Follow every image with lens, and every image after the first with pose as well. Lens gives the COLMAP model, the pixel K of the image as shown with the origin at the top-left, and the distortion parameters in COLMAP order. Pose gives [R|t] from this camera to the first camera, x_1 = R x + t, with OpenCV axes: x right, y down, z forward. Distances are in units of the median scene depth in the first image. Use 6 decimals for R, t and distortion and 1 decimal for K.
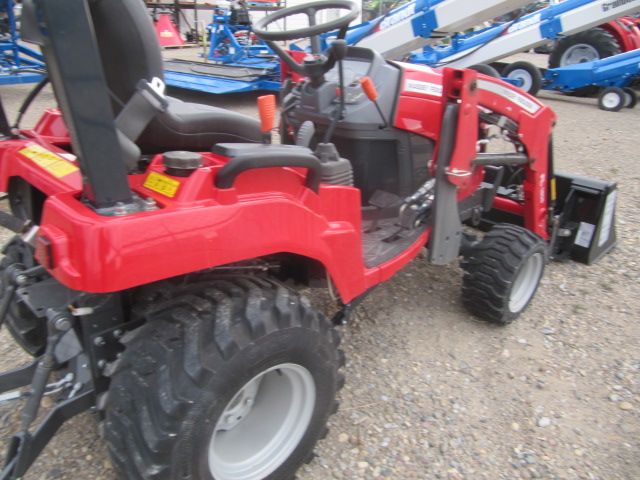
lens RADIAL K [[523.8, 0, 320.8], [0, 523.8, 238.3], [0, 0, 1]] dist [-0.038460, -0.007273]
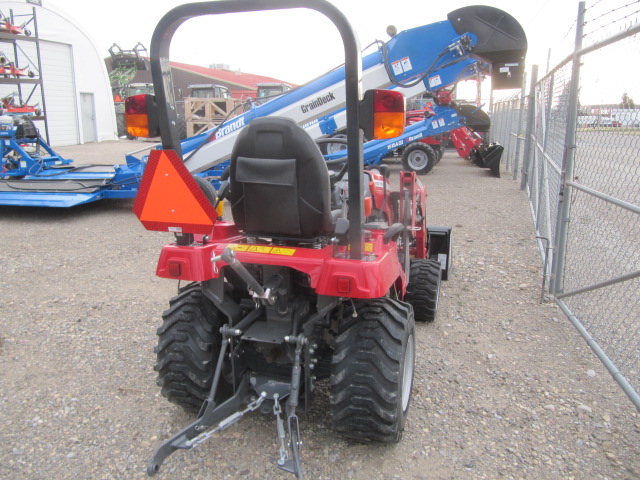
lens RADIAL K [[523.8, 0, 319.0], [0, 523.8, 242.5], [0, 0, 1]] dist [-0.038460, -0.007273]
pose [[0.882327, -0.152129, 0.445372, -0.207374], [0.219389, 0.970159, -0.103247, 0.007426], [-0.416375, 0.188807, 0.889373, -0.106724]]
